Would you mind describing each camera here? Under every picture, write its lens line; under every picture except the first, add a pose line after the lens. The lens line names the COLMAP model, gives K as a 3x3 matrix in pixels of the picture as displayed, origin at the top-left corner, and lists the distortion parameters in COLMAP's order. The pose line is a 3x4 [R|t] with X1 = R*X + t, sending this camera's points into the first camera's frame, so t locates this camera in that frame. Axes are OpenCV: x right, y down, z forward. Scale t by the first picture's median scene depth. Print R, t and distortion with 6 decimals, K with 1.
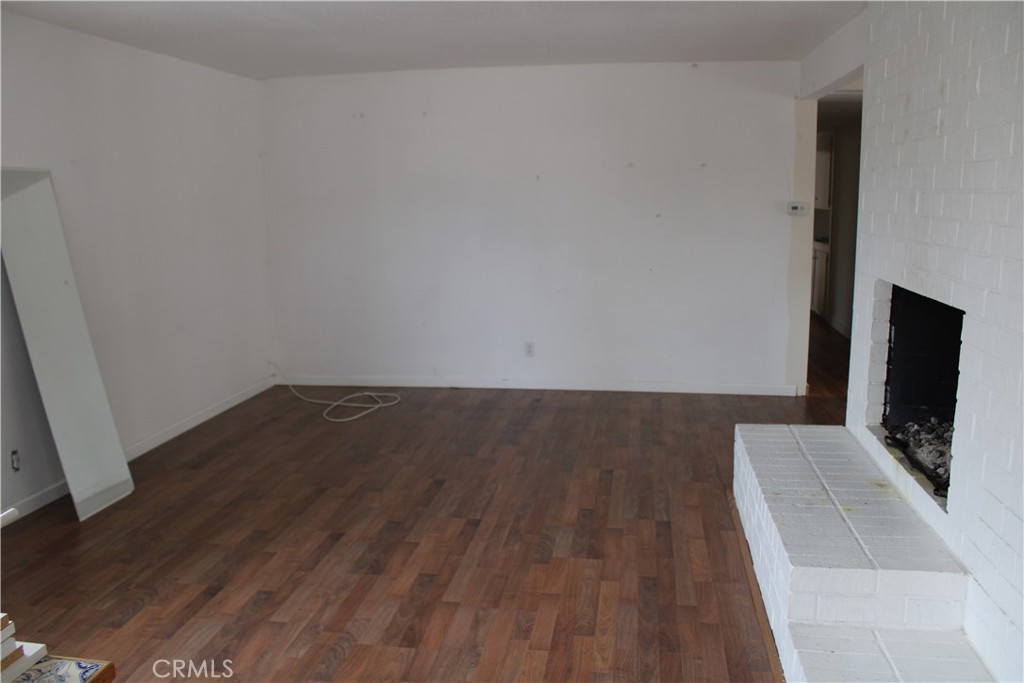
lens RADIAL K [[845.2, 0, 512.0], [0, 845.2, 341.5], [0, 0, 1]] dist [-0.163651, 0.133902]
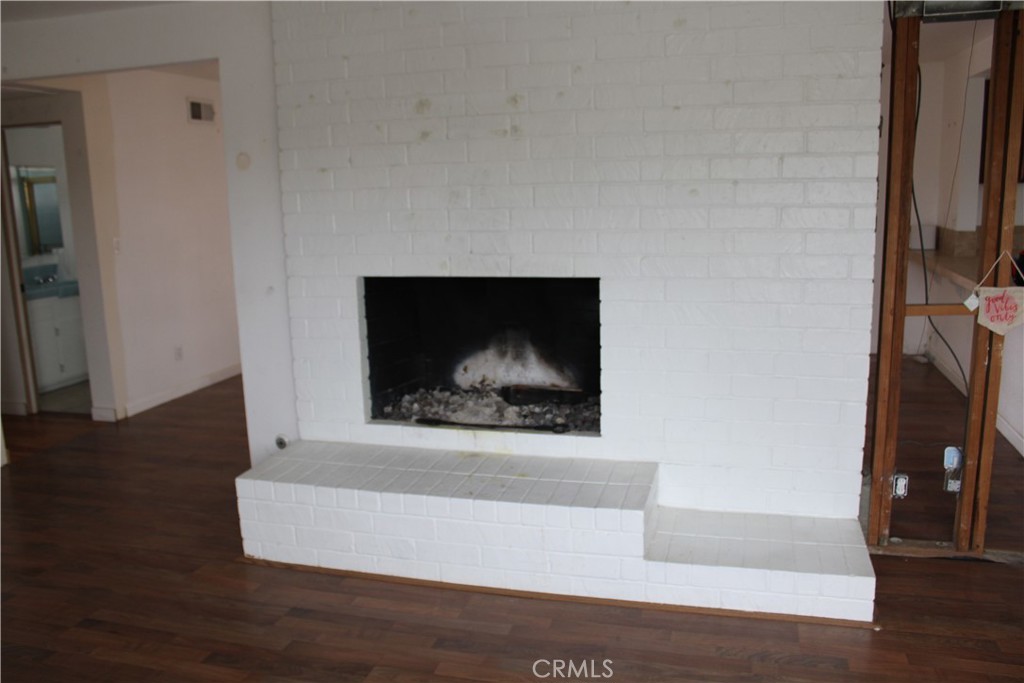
lens RADIAL K [[845.2, 0, 512.0], [0, 845.2, 341.5], [0, 0, 1]] dist [-0.163651, 0.133902]
pose [[0.119553, -0.179865, 0.976399, -0.602585], [0.195291, 0.968500, 0.154498, -0.133118], [-0.973431, 0.172211, 0.150913, 0.739699]]
